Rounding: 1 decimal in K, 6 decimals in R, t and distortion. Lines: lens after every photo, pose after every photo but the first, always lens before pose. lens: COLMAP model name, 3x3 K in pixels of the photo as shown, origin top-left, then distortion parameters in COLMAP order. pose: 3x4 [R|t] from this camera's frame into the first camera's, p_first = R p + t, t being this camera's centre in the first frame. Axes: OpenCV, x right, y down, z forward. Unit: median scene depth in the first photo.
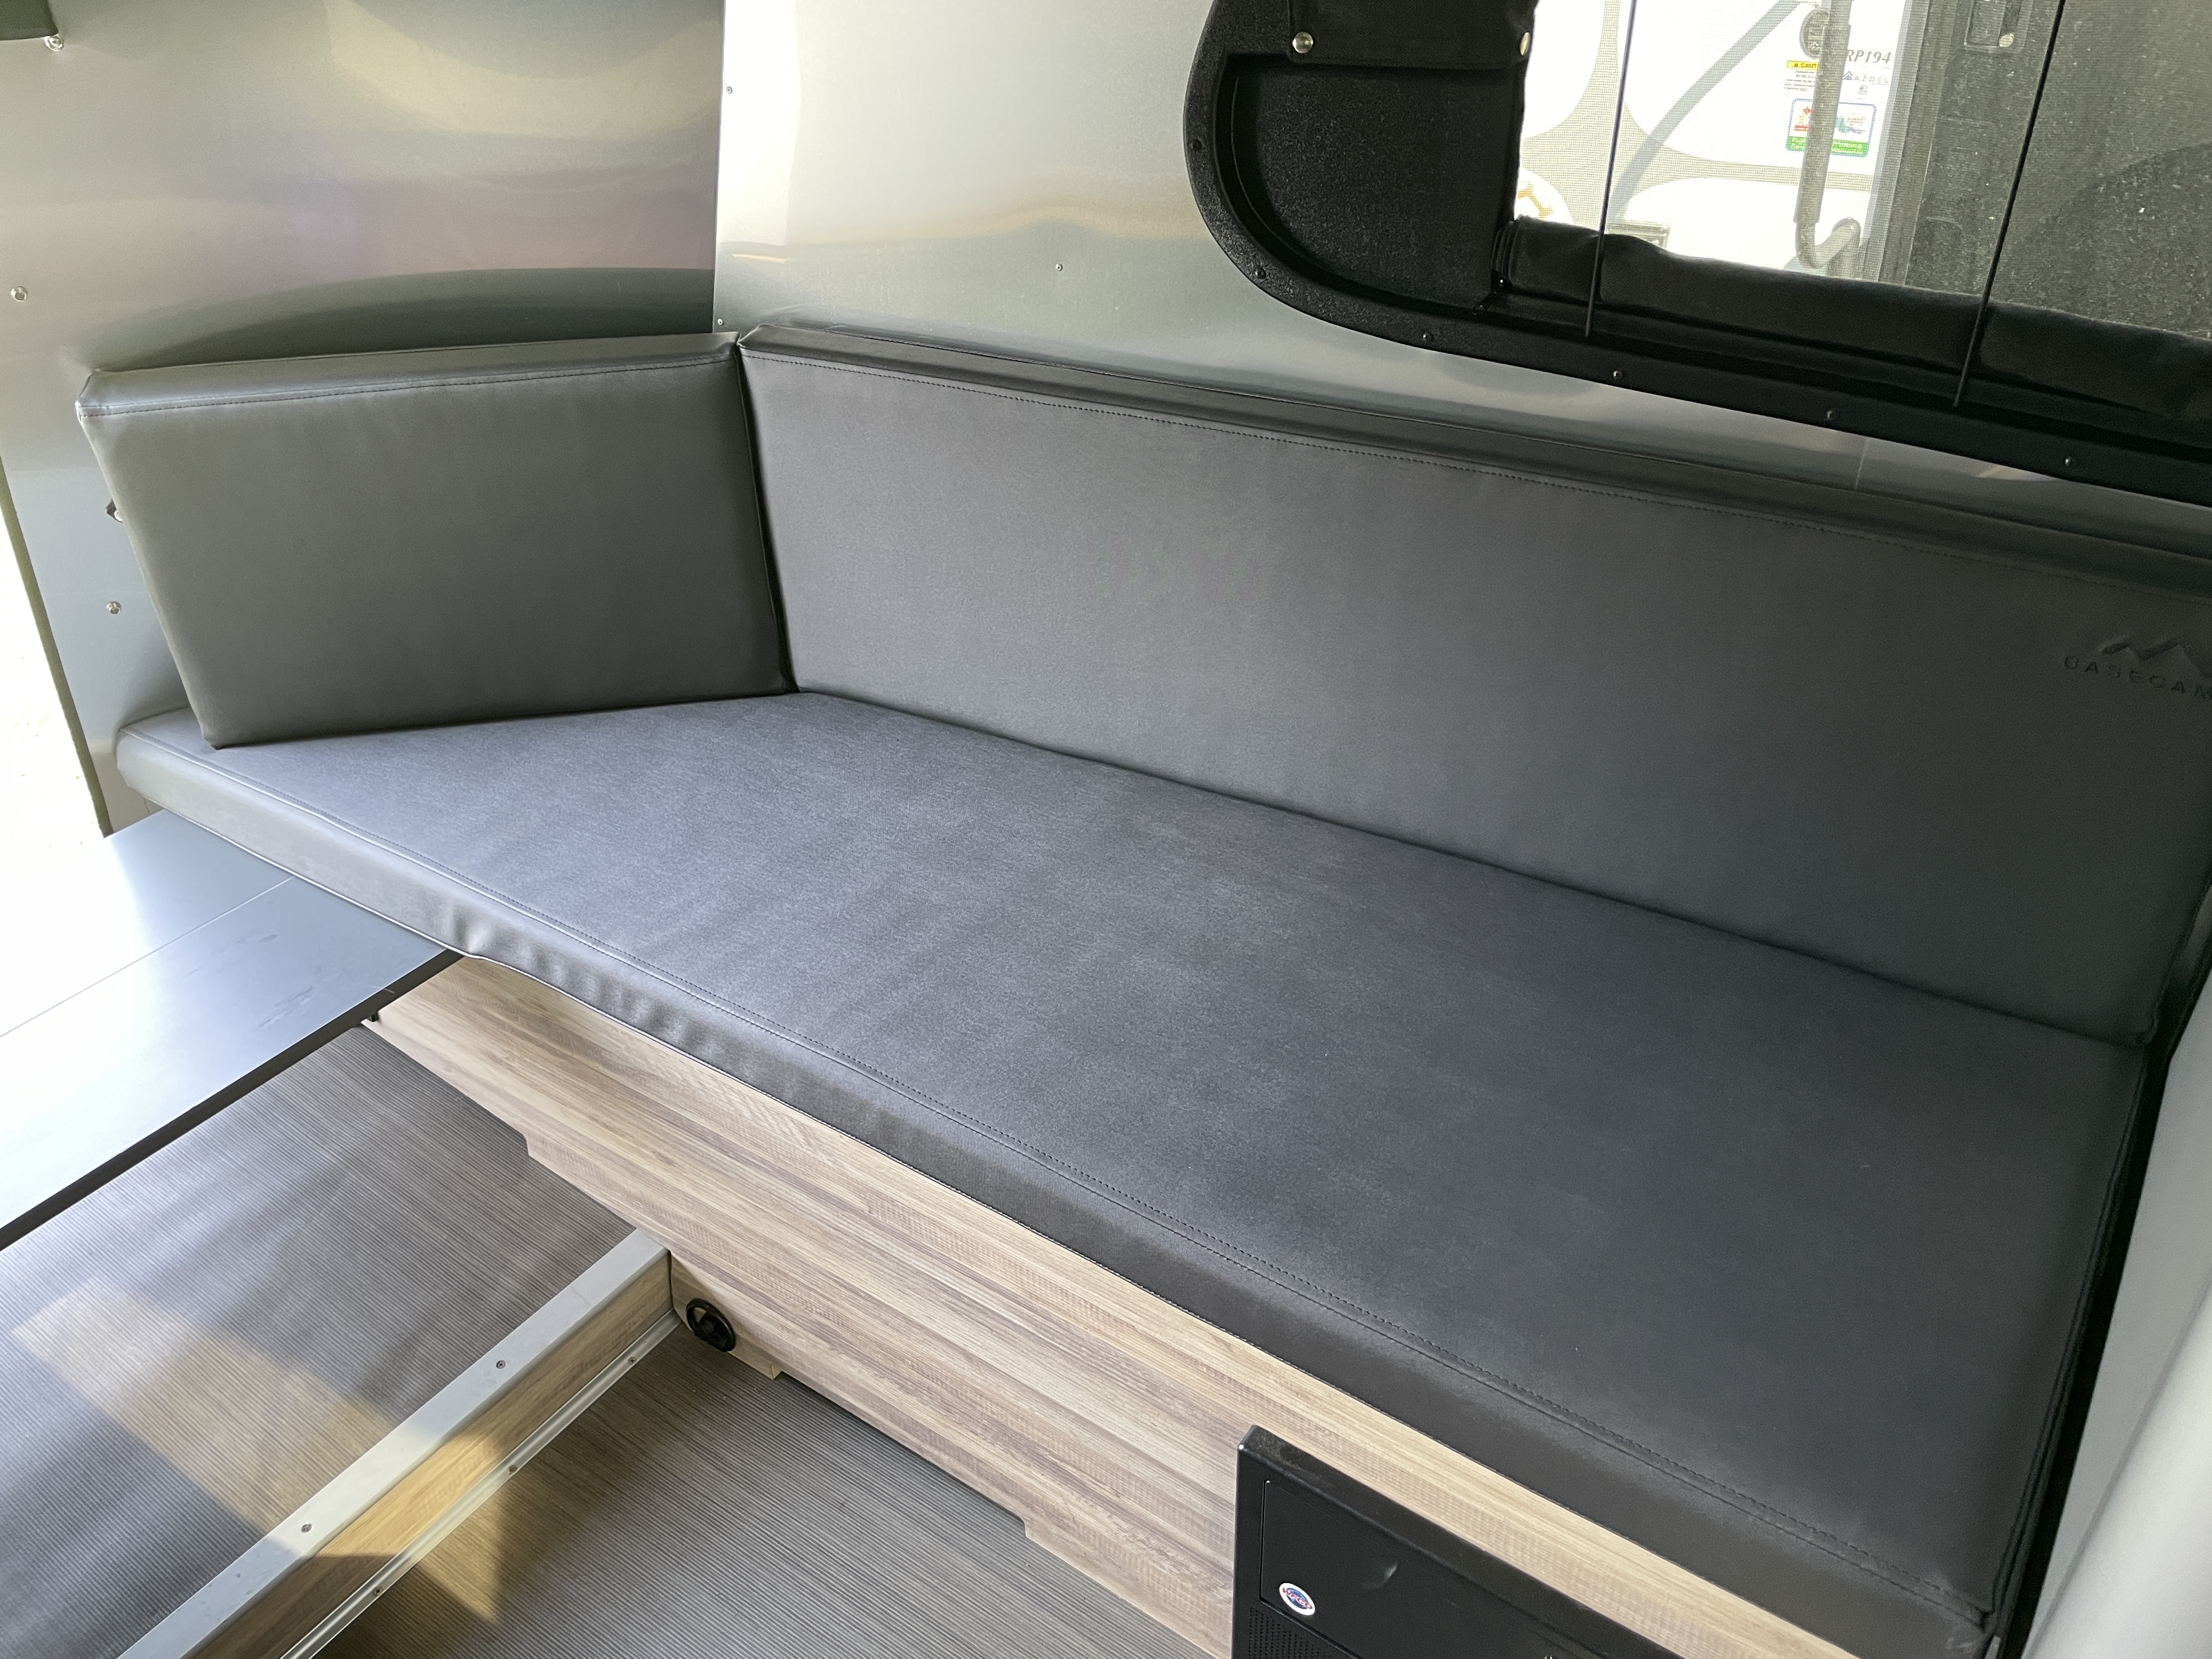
lens RADIAL K [[1675.6, 0, 1090.2], [0, 1675.6, 813.6], [0, 0, 1]] dist [0.047770, -0.069246]
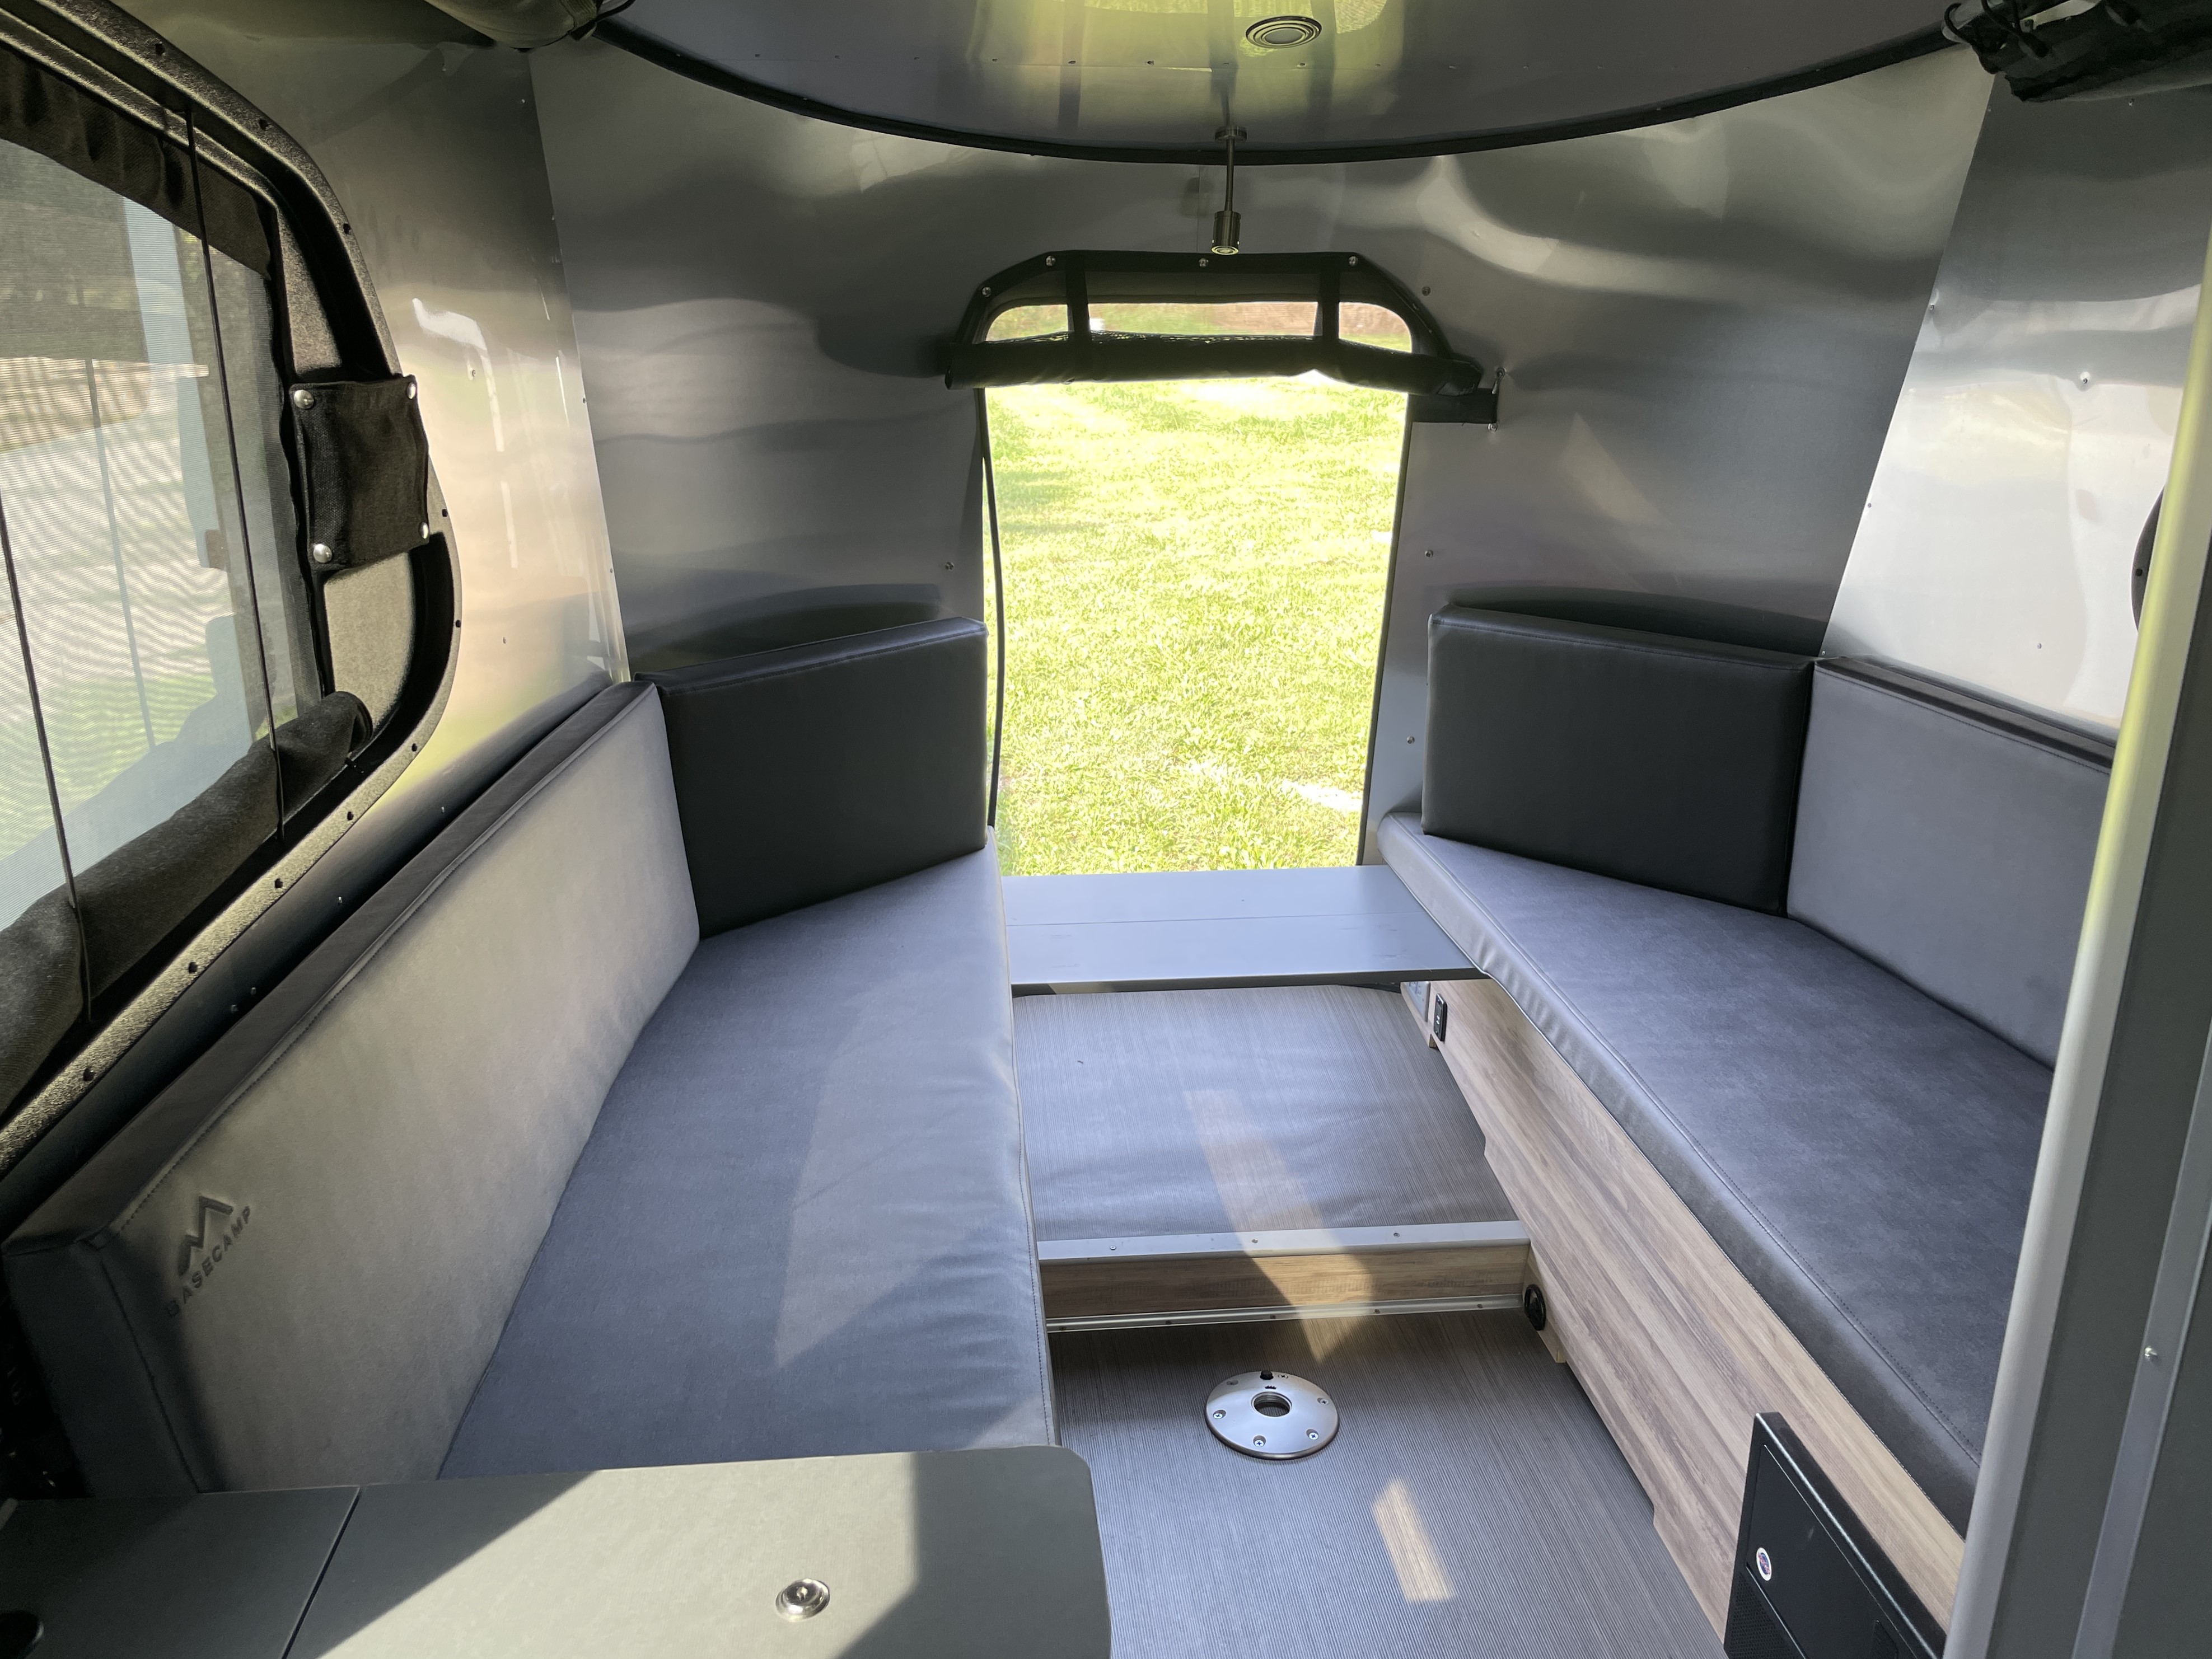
lens RADIAL K [[1675.4, 0, 1104.1], [0, 1675.4, 831.2], [0, 0, 1]] dist [0.047770, -0.069246]
pose [[0.653209, 0.263677, -0.709783, 0.463666], [-0.424690, 0.903658, -0.055140, 0.194581], [0.626862, 0.337456, 0.702259, -0.357681]]
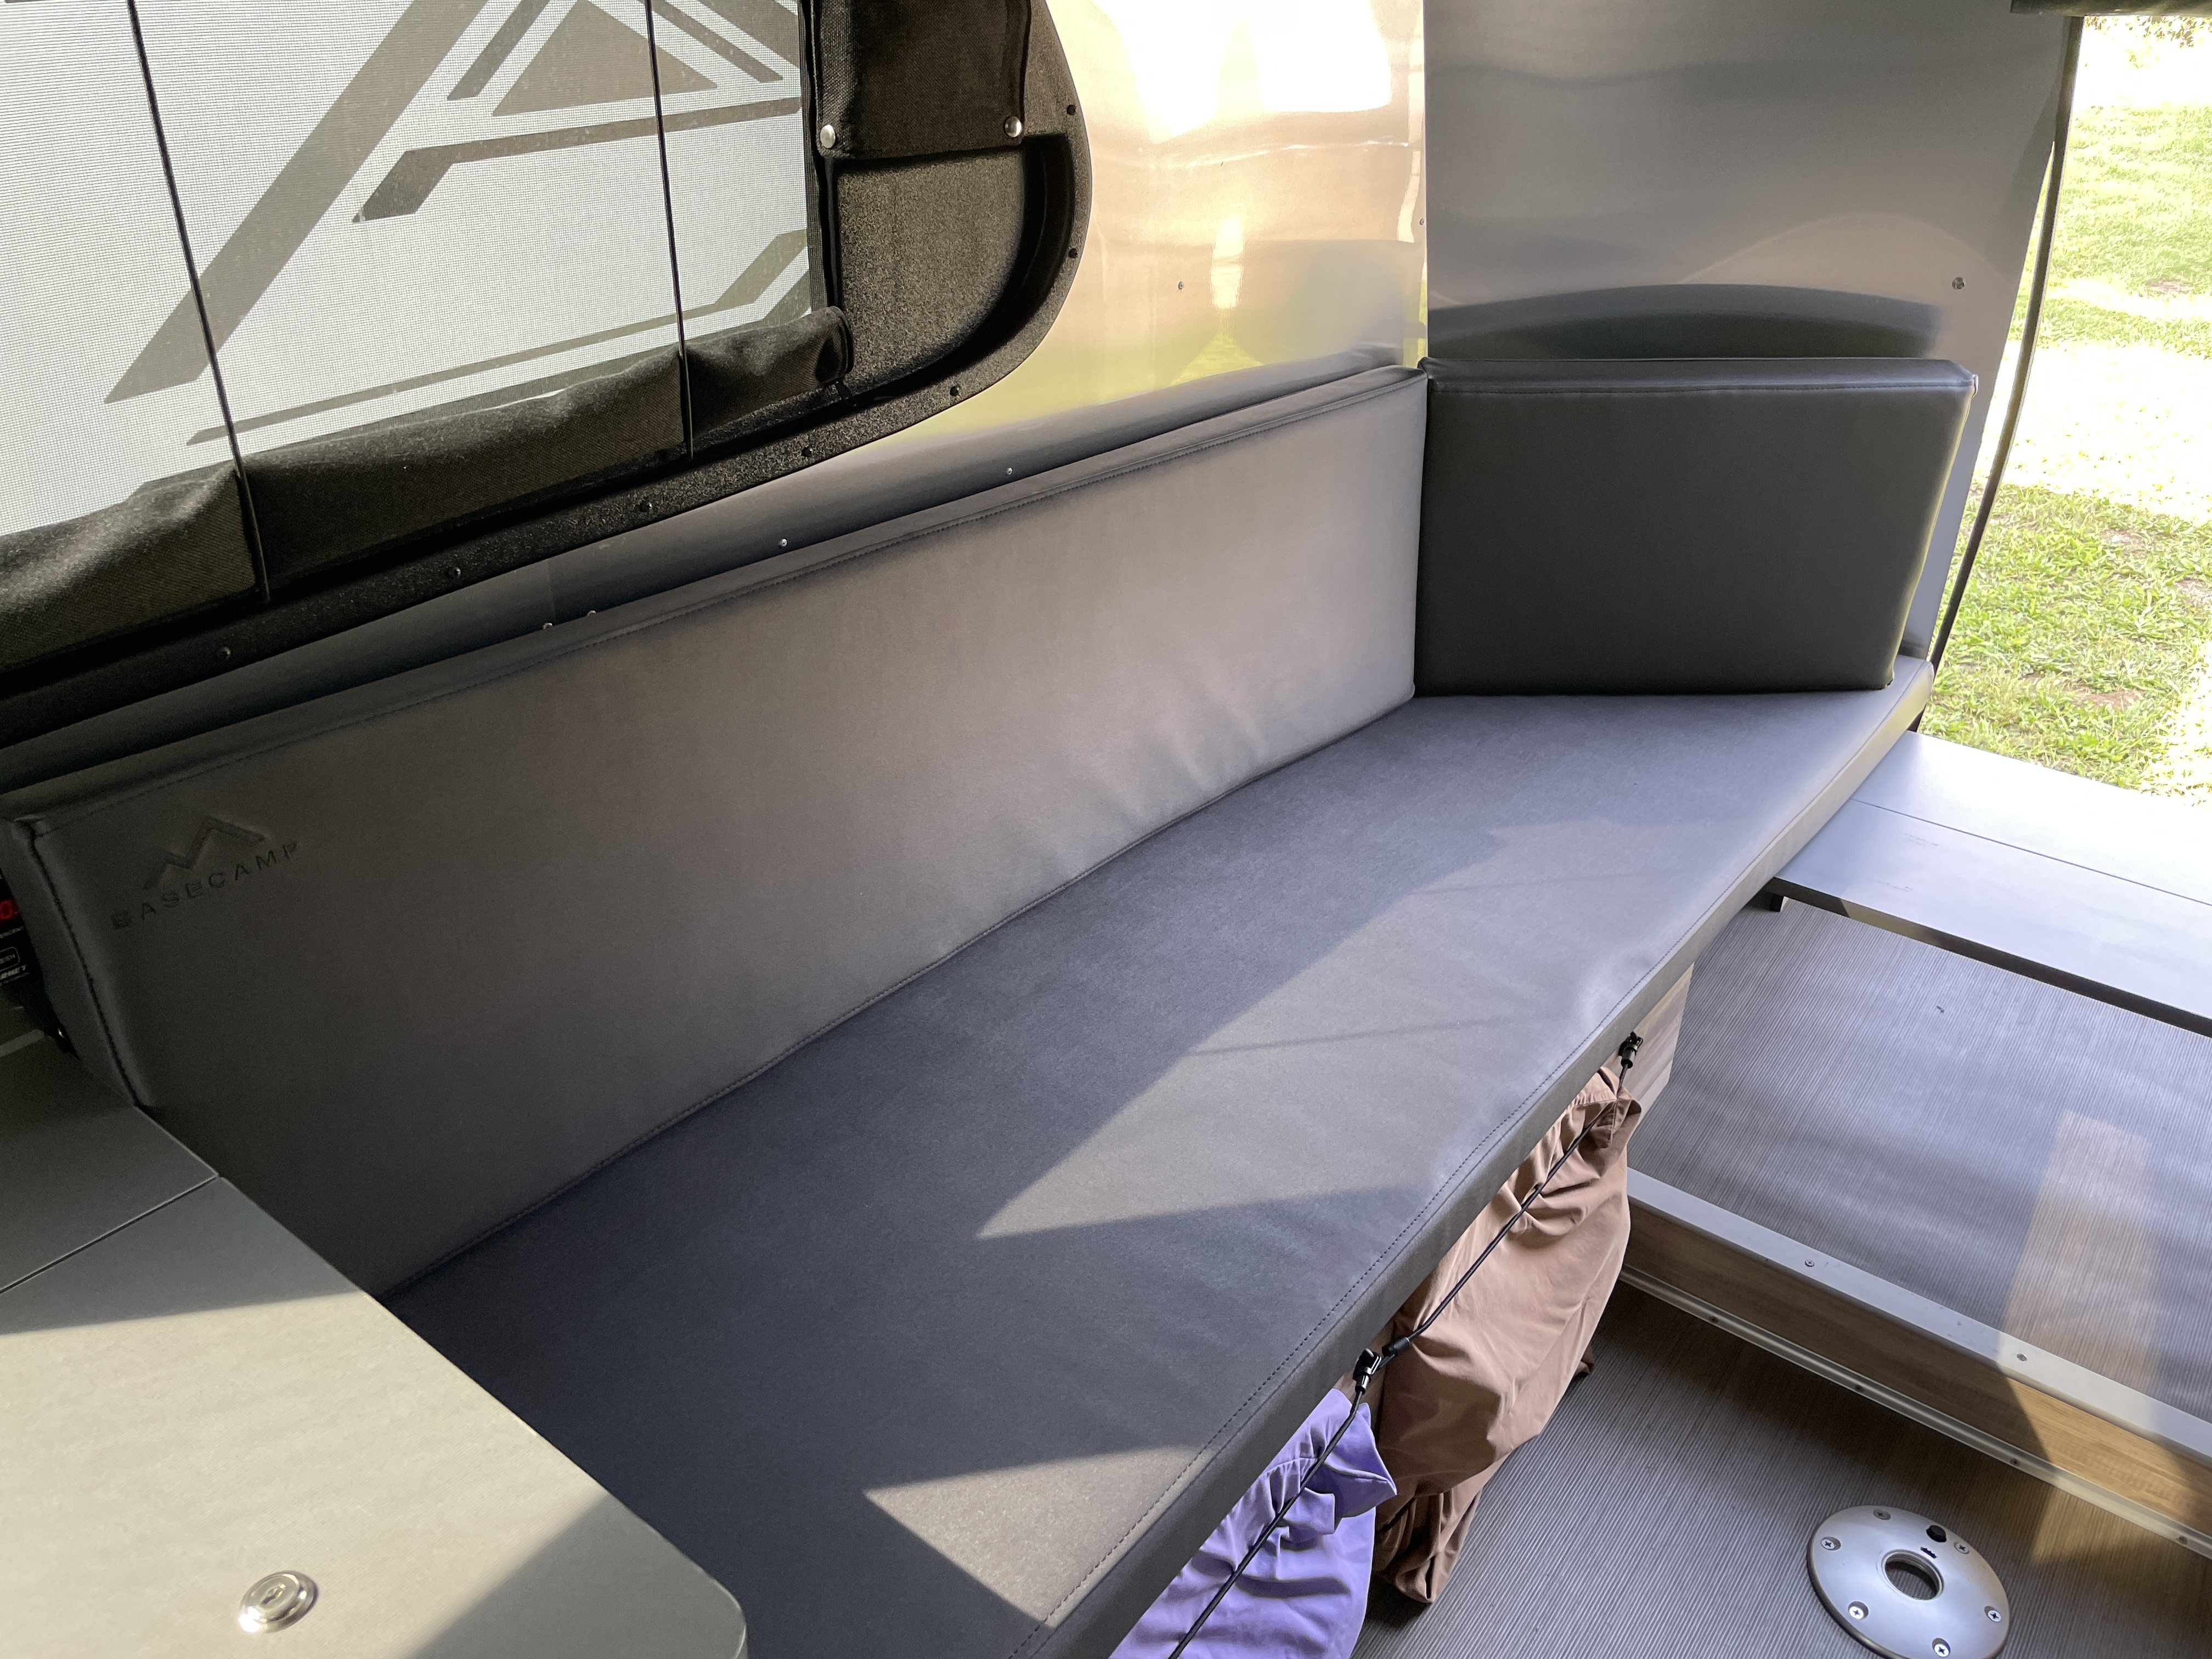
lens RADIAL K [[1675.6, 0, 1104.8], [0, 1675.6, 823.5], [0, 0, 1]] dist [0.047770, -0.069246]
pose [[-0.045055, 0.514241, -0.856462, 0.327397], [-0.555327, 0.699769, 0.449372, 0.000532], [0.830411, 0.495862, 0.254044, 0.013283]]
